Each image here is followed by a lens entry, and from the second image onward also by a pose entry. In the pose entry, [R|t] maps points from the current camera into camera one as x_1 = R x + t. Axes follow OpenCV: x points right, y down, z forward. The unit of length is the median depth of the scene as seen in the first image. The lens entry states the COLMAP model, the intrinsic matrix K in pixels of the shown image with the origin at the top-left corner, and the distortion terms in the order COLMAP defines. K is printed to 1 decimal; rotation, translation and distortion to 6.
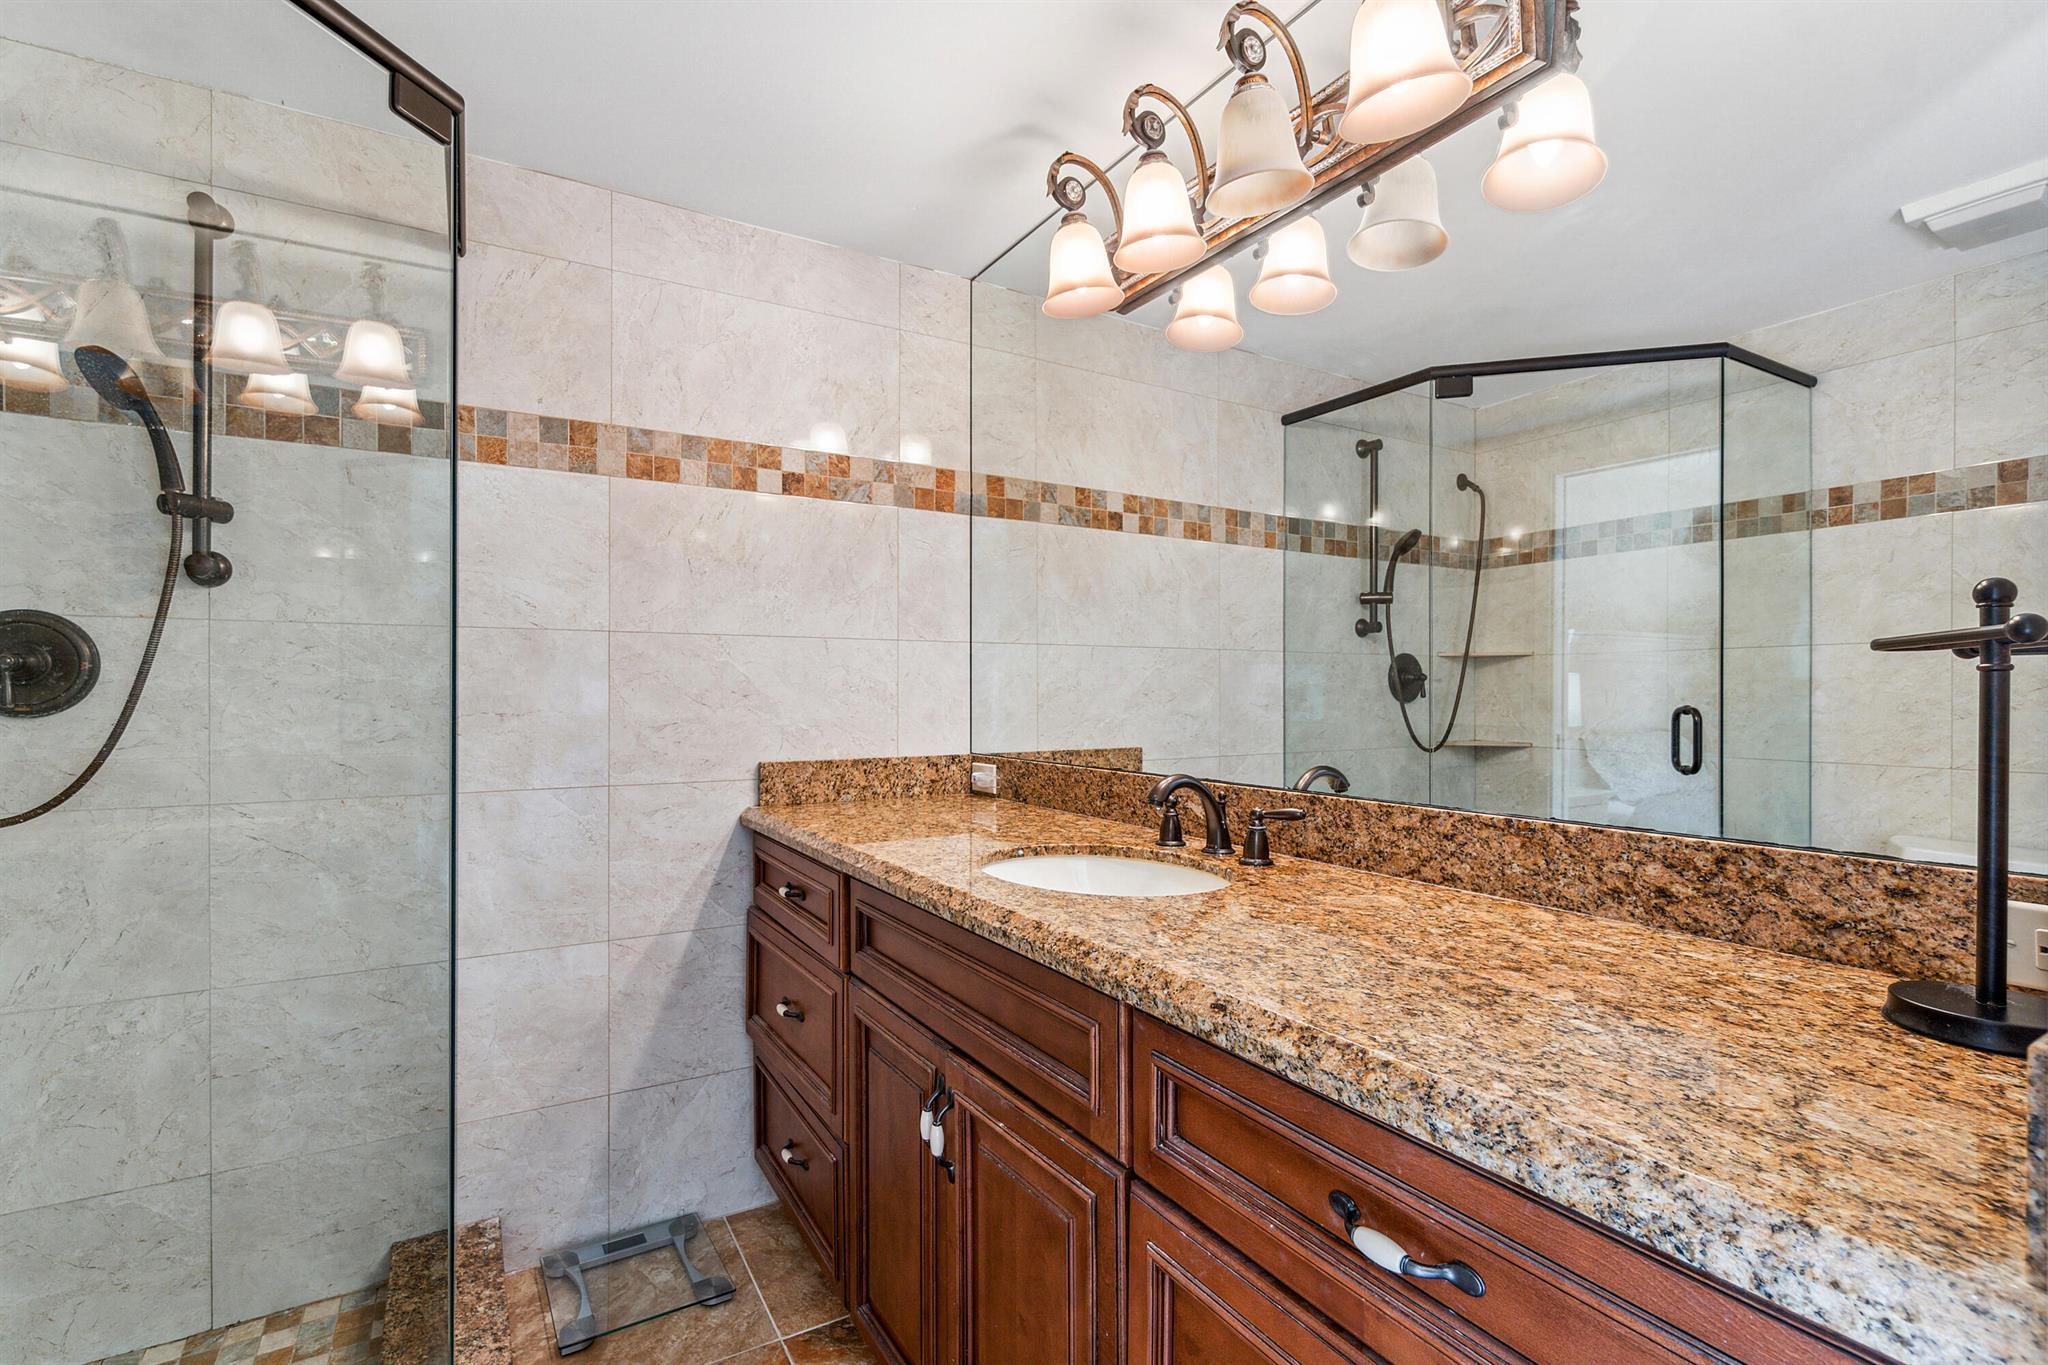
lens RADIAL K [[908.9, 0, 1024.0], [0, 908.9, 682.5], [0, 0, 1]] dist [-0.000964, 0.000183]
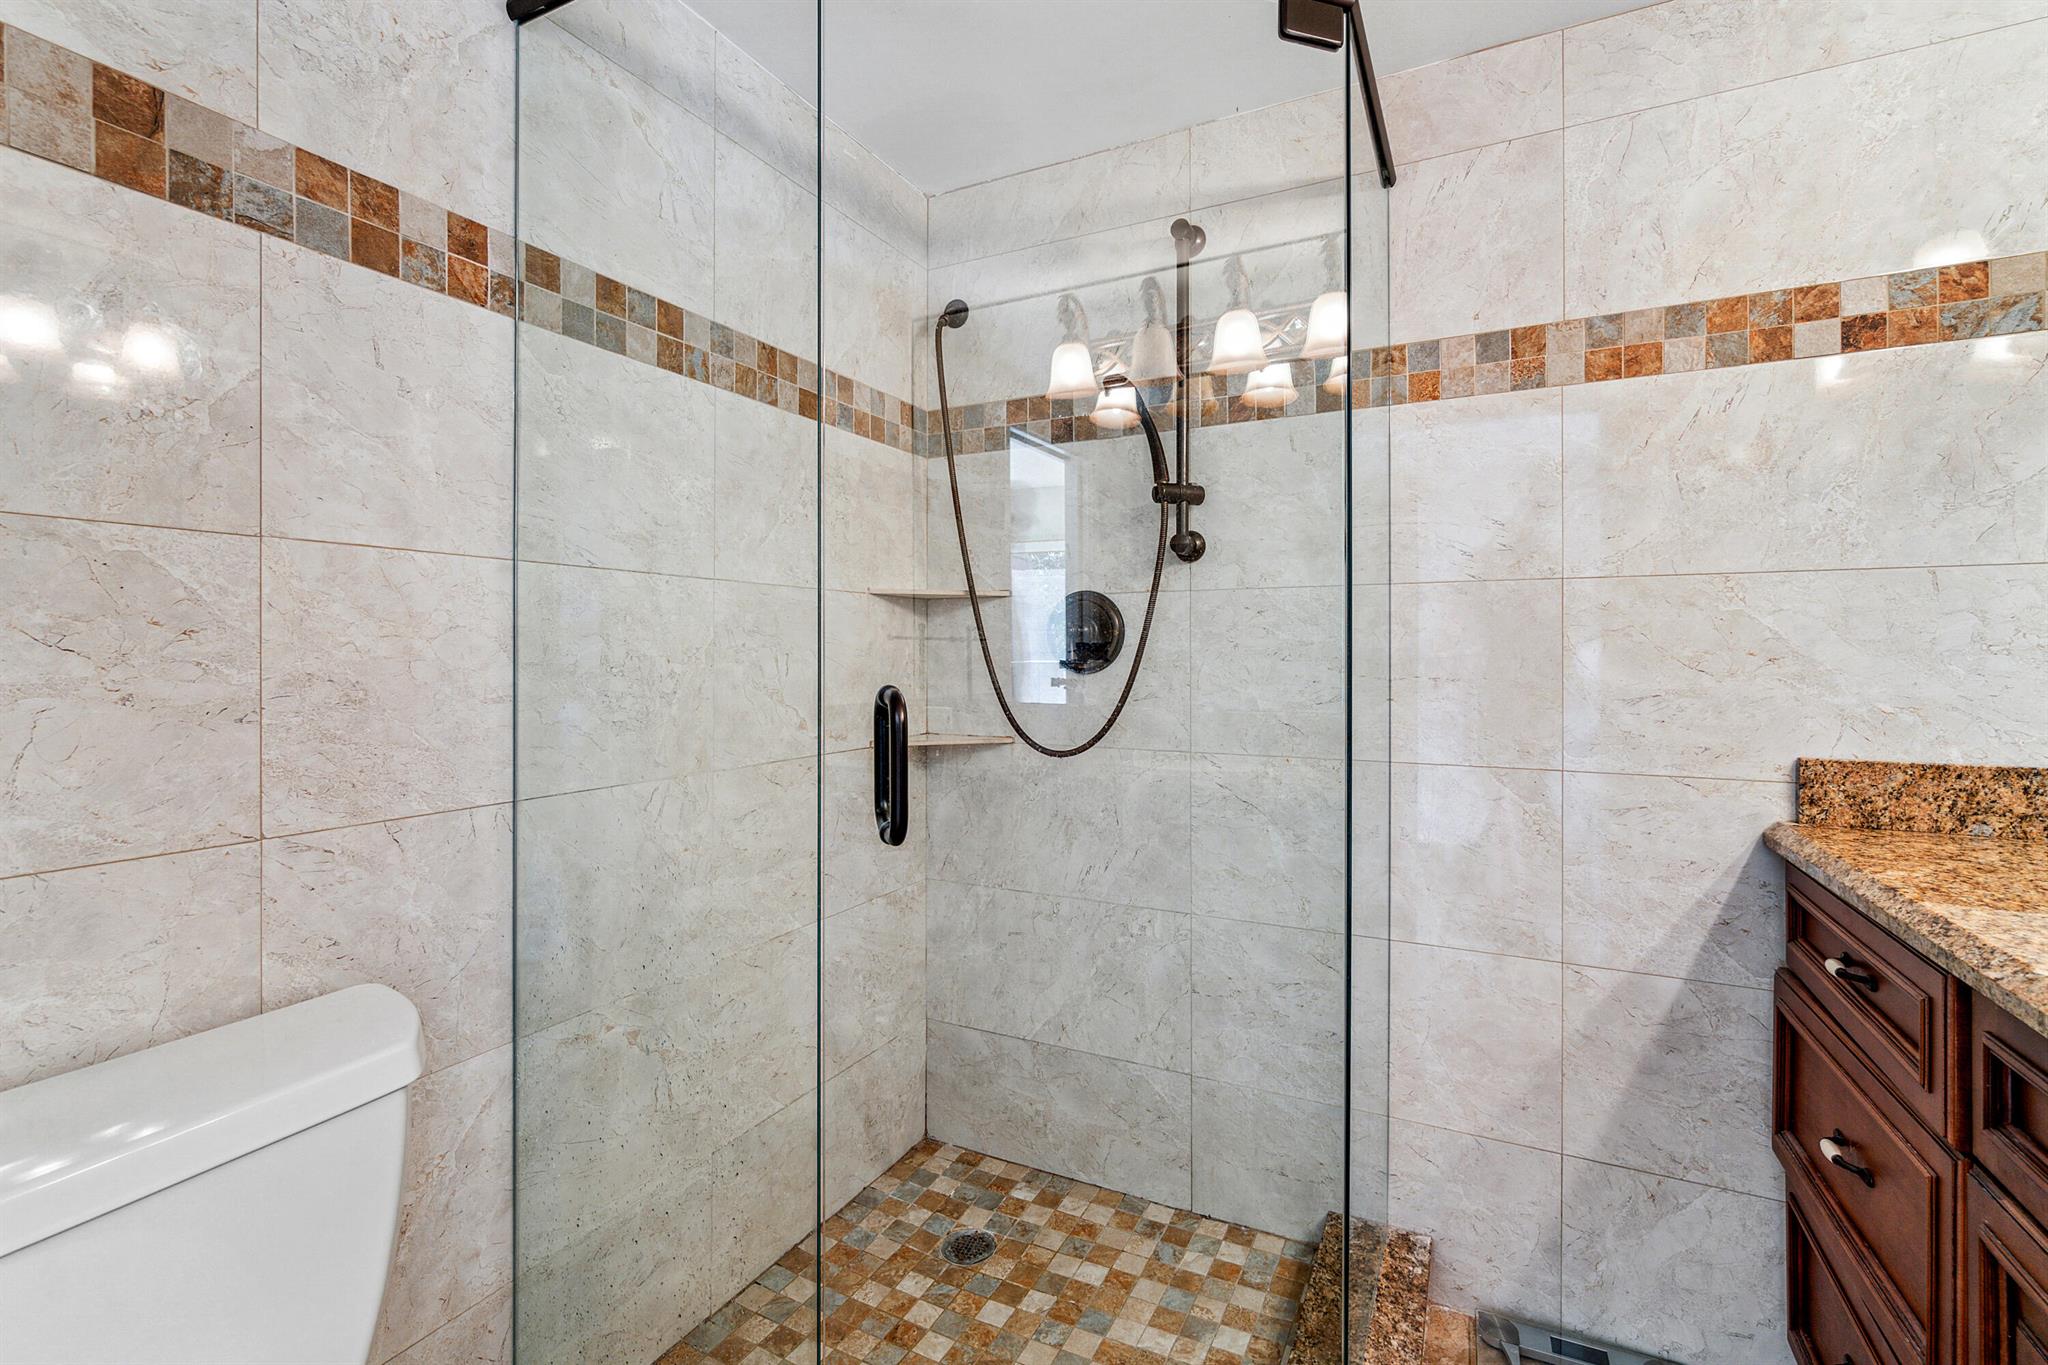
lens RADIAL K [[927.9, 0, 1021.1], [0, 927.9, 653.5], [0, 0, 1]] dist [-0.003052, 0.000763]
pose [[0.528996, -0.000178, -0.848624, -0.014034], [0.008934, 0.999946, 0.005360, 0.001425], [0.848577, -0.010417, 0.528969, 0.164045]]
